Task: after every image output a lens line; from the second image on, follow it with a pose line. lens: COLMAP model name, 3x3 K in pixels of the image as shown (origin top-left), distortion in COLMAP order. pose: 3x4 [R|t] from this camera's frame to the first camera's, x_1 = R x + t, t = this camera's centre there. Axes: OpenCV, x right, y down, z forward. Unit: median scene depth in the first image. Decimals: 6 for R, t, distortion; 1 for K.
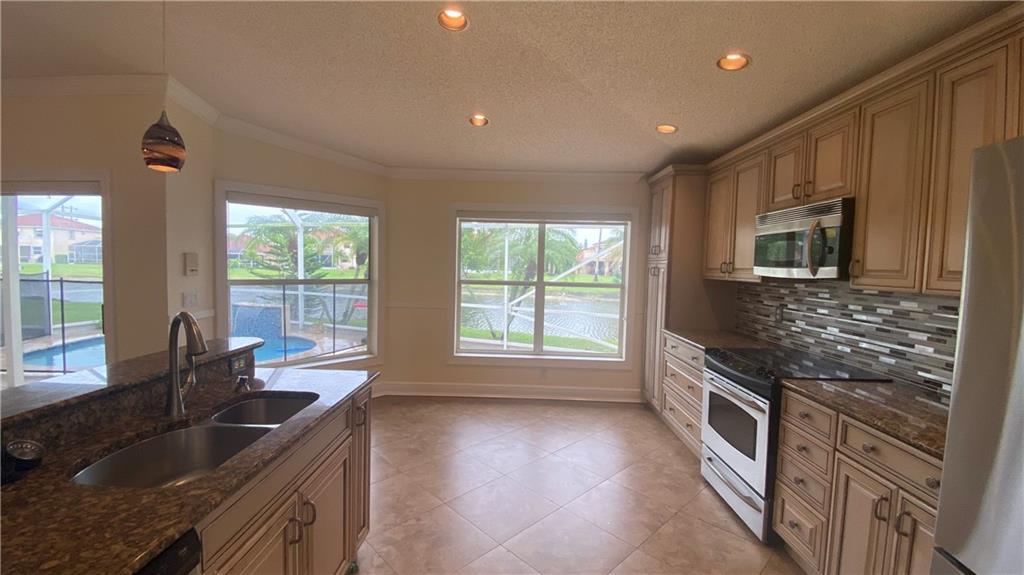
lens RADIAL K [[416.1, 0, 512.0], [0, 416.1, 287.5], [0, 0, 1]] dist [0.000990, -0.000035]
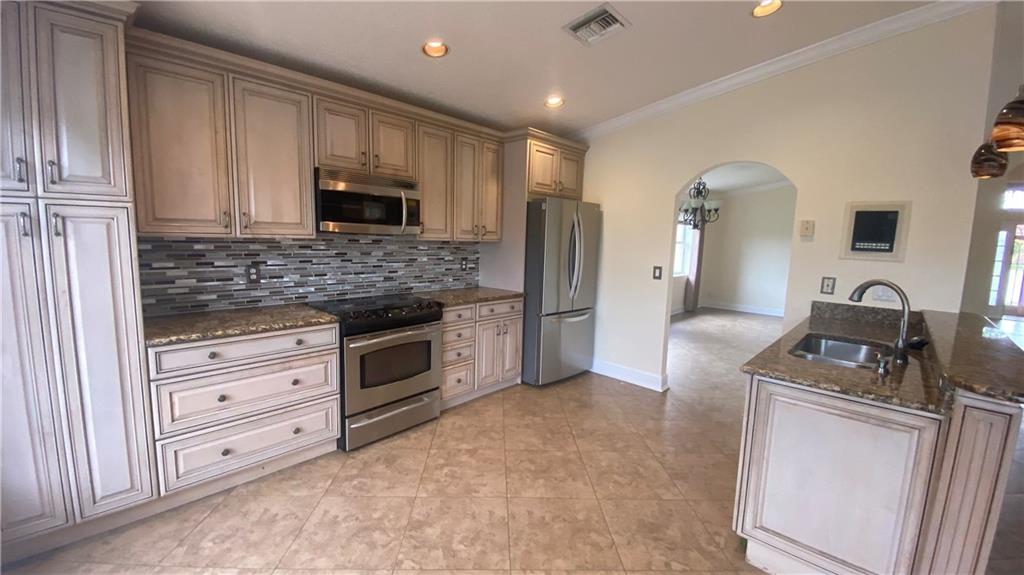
lens RADIAL K [[416.1, 0, 512.0], [0, 416.1, 287.5], [0, 0, 1]] dist [0.000990, -0.000035]
pose [[-0.738624, -0.125648, 0.662305, -0.356096], [-0.008154, 0.984069, 0.177597, -0.068981], [-0.674069, 0.125777, -0.727881, 1.310567]]
